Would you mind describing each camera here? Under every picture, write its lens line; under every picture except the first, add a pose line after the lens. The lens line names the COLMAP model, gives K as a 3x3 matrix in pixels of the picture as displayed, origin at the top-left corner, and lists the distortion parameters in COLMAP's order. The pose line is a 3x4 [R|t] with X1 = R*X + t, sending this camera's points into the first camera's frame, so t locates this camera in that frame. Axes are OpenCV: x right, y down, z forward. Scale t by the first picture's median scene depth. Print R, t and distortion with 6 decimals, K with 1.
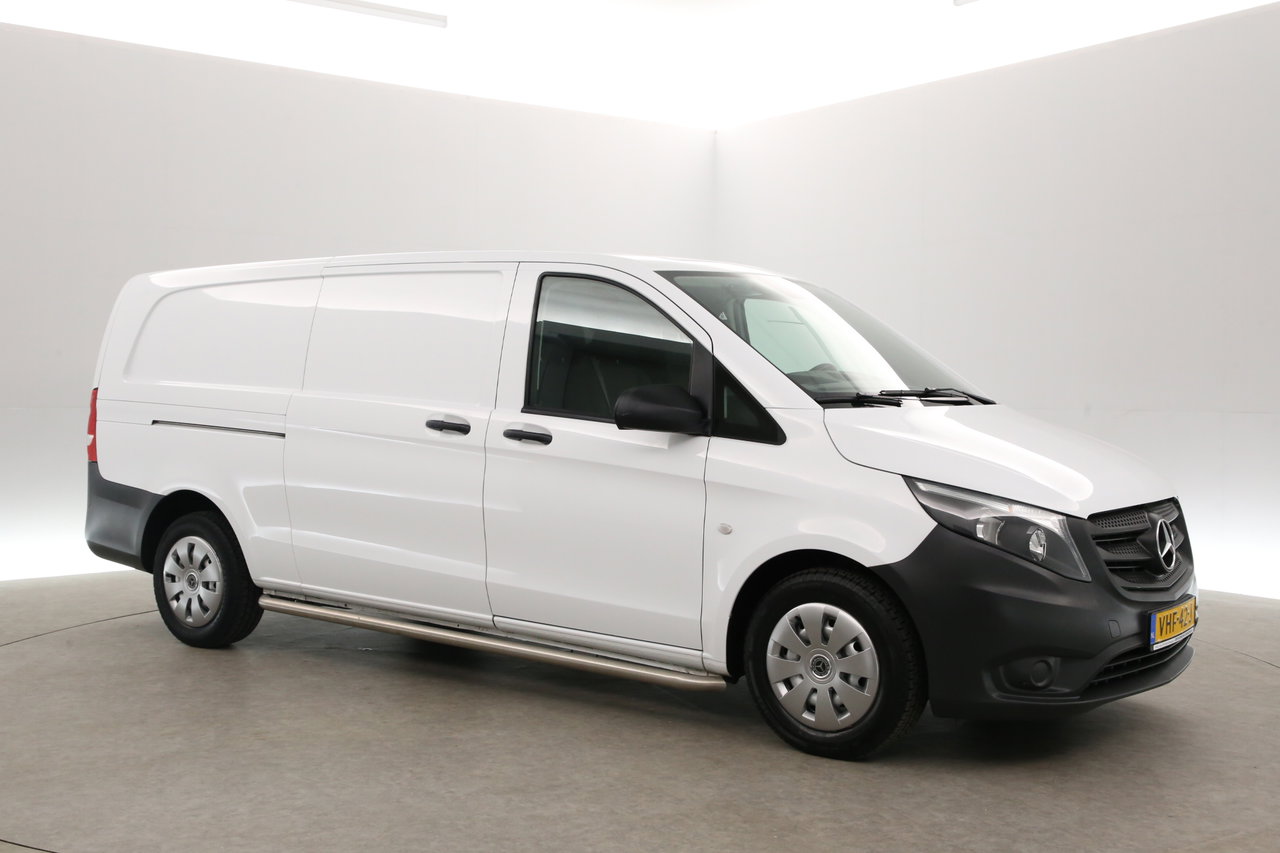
lens RADIAL K [[1504.1, 0, 640.0], [0, 1504.1, 426.5], [0, 0, 1]] dist [-0.001613, -0.003577]
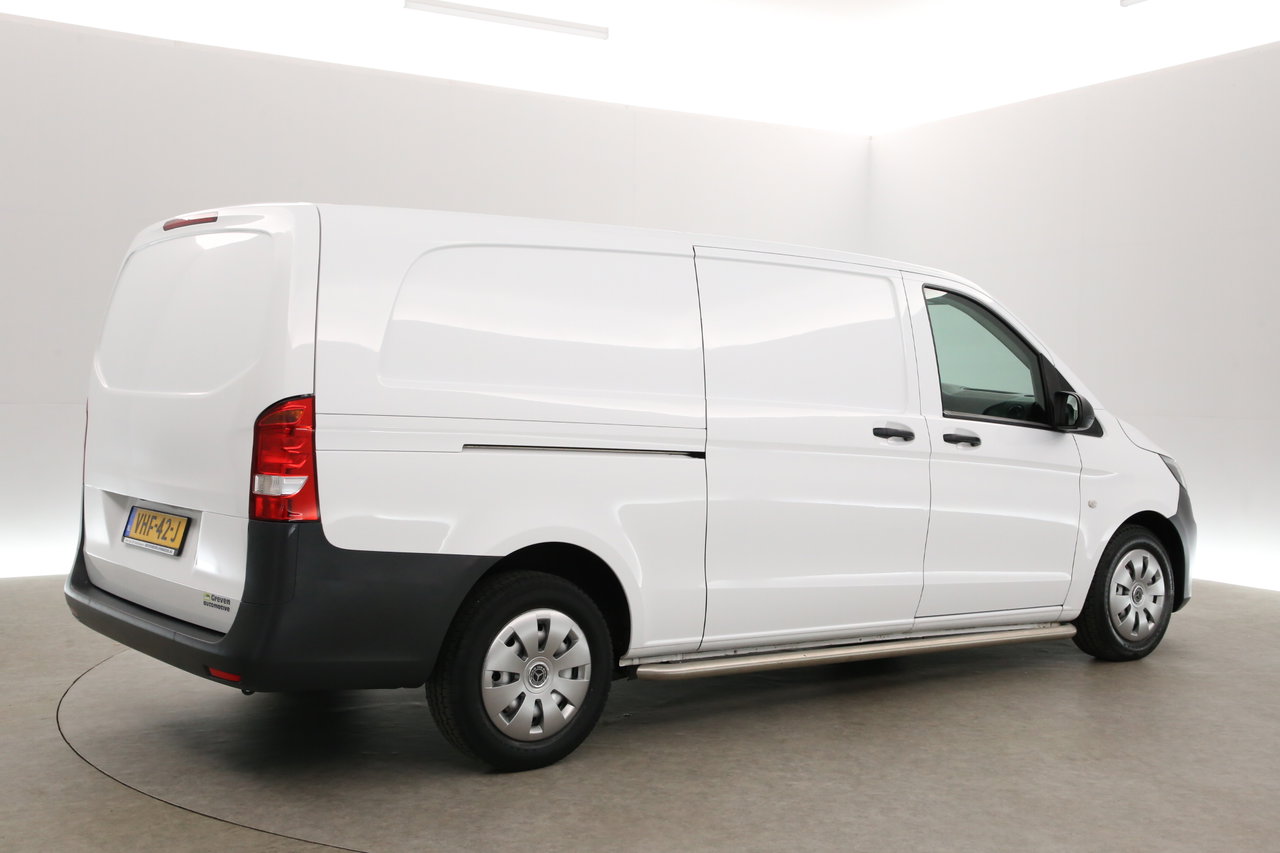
lens RADIAL K [[1504.1, 0, 640.0], [0, 1504.1, 426.5], [0, 0, 1]] dist [-0.001613, -0.003577]
pose [[0.249982, -0.016278, 0.968114, -1.124616], [0.027525, 0.999574, 0.009700, -0.018856], [-0.967859, 0.024223, 0.250324, 0.919545]]
